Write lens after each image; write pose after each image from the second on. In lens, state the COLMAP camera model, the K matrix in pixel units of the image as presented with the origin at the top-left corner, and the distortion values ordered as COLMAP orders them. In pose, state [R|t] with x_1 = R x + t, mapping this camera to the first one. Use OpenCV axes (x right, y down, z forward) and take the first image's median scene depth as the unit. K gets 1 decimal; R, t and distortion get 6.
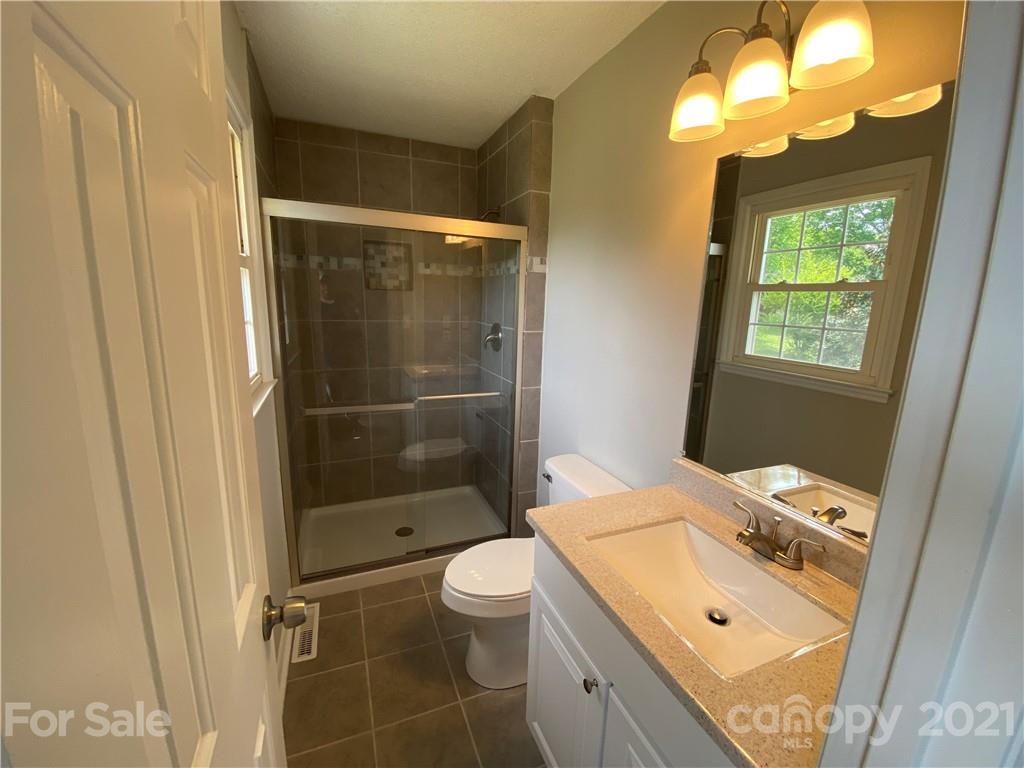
lens RADIAL K [[417.5, 0, 515.0], [0, 417.5, 383.7], [0, 0, 1]] dist [0.011637, -0.001456]
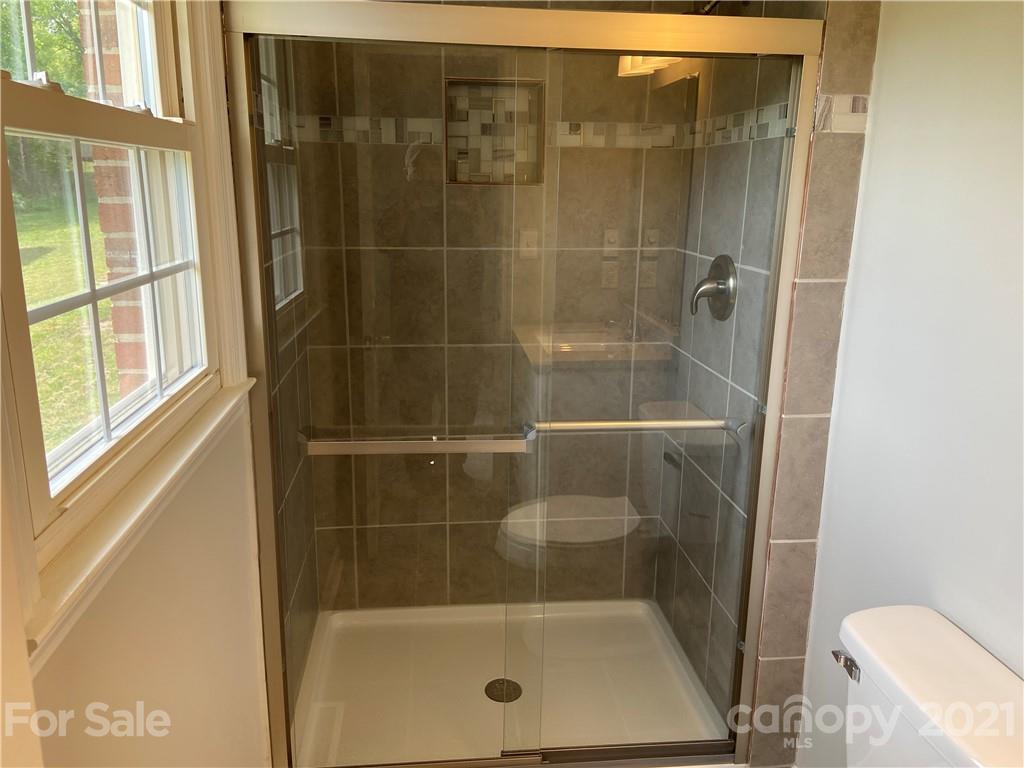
lens RADIAL K [[783.9, 0, 503.5], [0, 783.9, 380.6], [0, 0, 1]] dist [0.043896, -0.029914]
pose [[0.955845, 0.053802, -0.288903, -0.020318], [-0.042958, 0.998118, 0.043751, -0.040219], [0.290713, -0.029409, 0.956358, 0.142201]]
